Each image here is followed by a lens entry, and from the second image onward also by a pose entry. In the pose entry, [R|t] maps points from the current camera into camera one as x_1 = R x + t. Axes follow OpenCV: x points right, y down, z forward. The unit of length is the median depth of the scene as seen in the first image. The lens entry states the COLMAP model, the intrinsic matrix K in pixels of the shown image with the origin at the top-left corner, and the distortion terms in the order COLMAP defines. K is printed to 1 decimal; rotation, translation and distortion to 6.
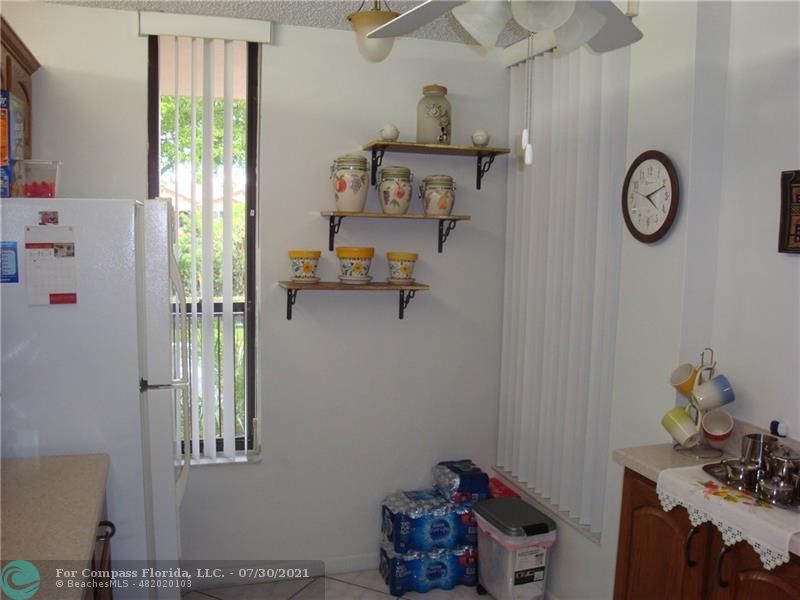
lens RADIAL K [[714.9, 0, 393.9], [0, 714.9, 303.4], [0, 0, 1]] dist [-0.153988, 0.128590]
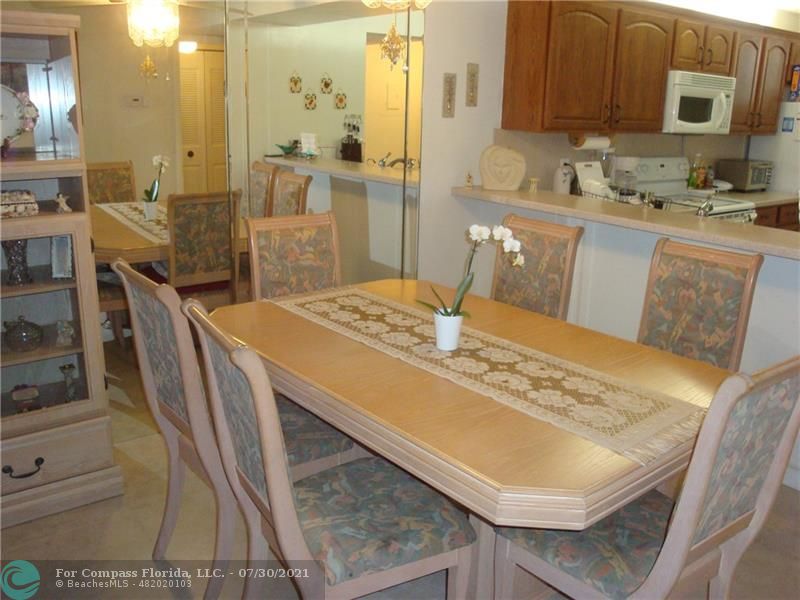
lens RADIAL K [[714.9, 0, 416.3], [0, 714.9, 298.9], [0, 0, 1]] dist [-0.153988, 0.128590]
pose [[0.350931, 0.236676, -0.905998, 1.111184], [-0.118967, 0.970960, 0.207565, 0.157764], [0.928813, 0.034943, 0.368897, -0.996253]]
